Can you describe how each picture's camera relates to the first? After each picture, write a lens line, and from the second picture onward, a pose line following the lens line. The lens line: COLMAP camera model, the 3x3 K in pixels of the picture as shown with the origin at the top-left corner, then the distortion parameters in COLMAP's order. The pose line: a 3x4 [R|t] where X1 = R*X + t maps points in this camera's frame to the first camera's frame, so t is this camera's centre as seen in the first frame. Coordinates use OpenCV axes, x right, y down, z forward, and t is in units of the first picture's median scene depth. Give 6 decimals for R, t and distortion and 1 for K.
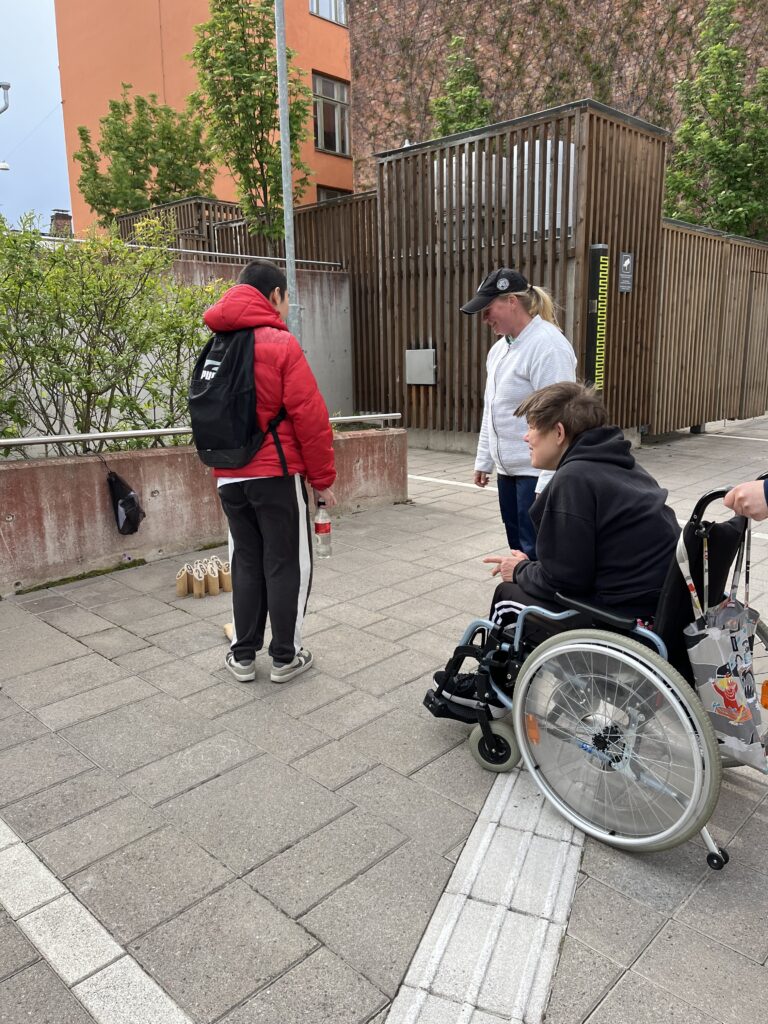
lens RADIAL K [[771.4, 0, 384.0], [0, 771.4, 512.0], [0, 0, 1]] dist [0.092291, -0.128715]
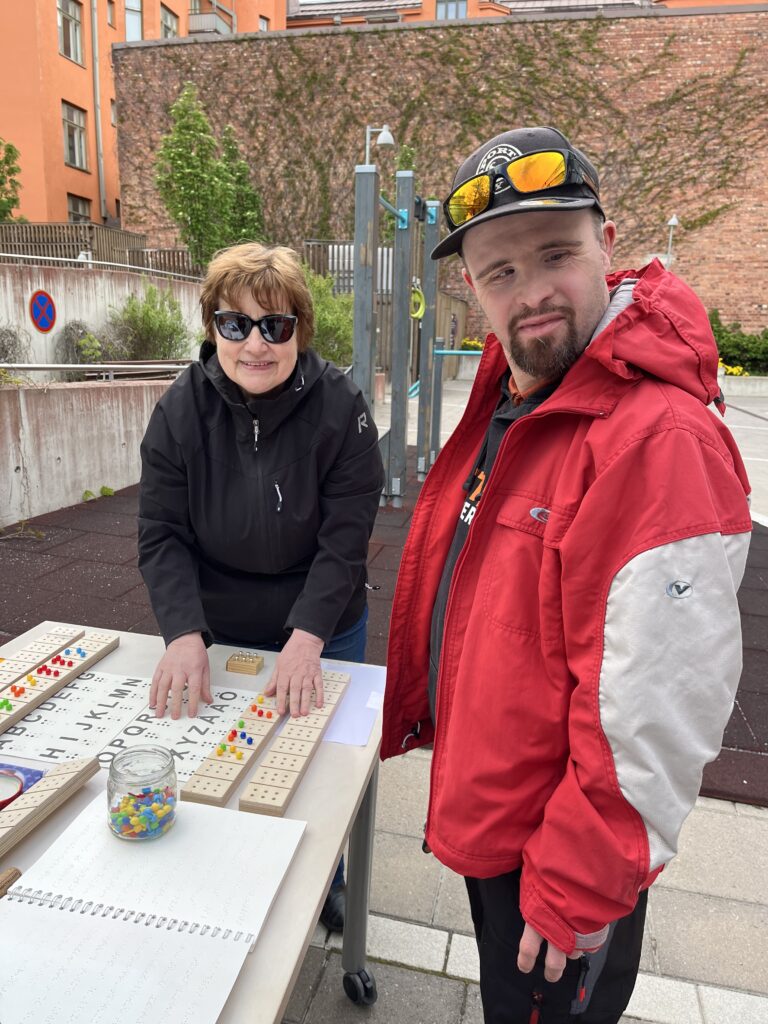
lens RADIAL K [[771.4, 0, 384.0], [0, 771.4, 512.0], [0, 0, 1]] dist [0.092291, -0.128715]
pose [[0.862725, -0.064834, 0.501499, -0.421332], [0.059363, 0.997874, 0.026883, 0.092474], [-0.502176, 0.006578, 0.864740, -0.391694]]
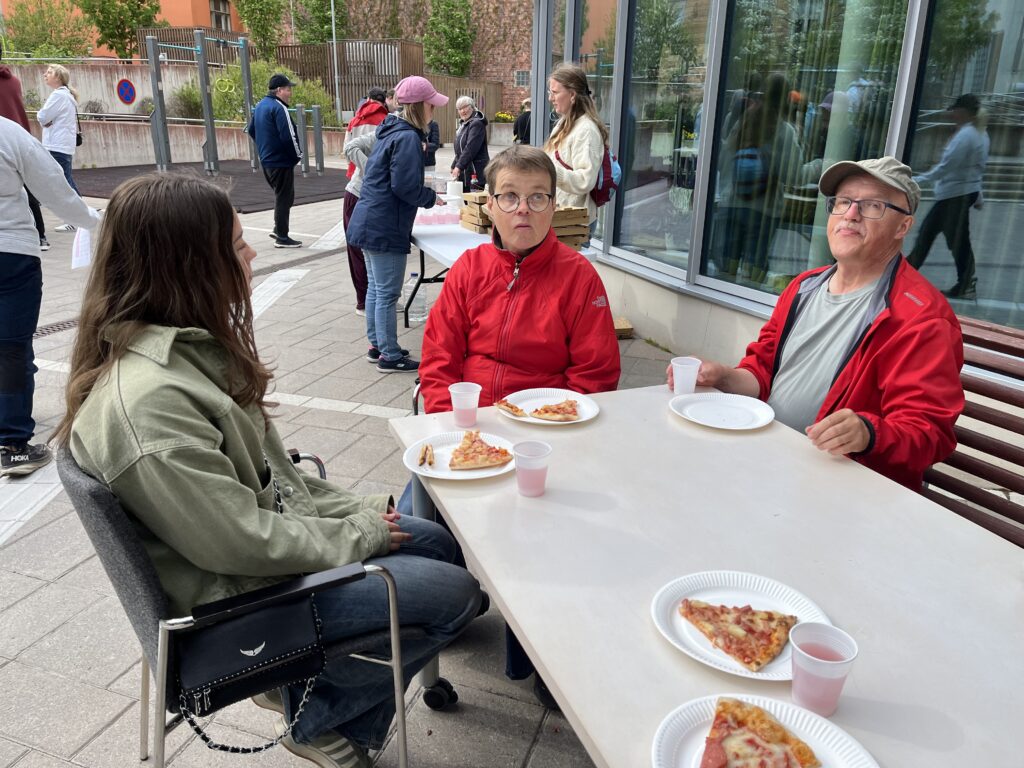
lens RADIAL K [[771.4, 0, 512.0], [0, 771.4, 384.0], [0, 0, 1]] dist [0.092291, -0.128715]
pose [[0.913644, -0.089784, 0.396475, -0.307420], [0.042187, 0.990980, 0.127197, 0.219741], [-0.404319, -0.099486, 0.909191, -0.963918]]
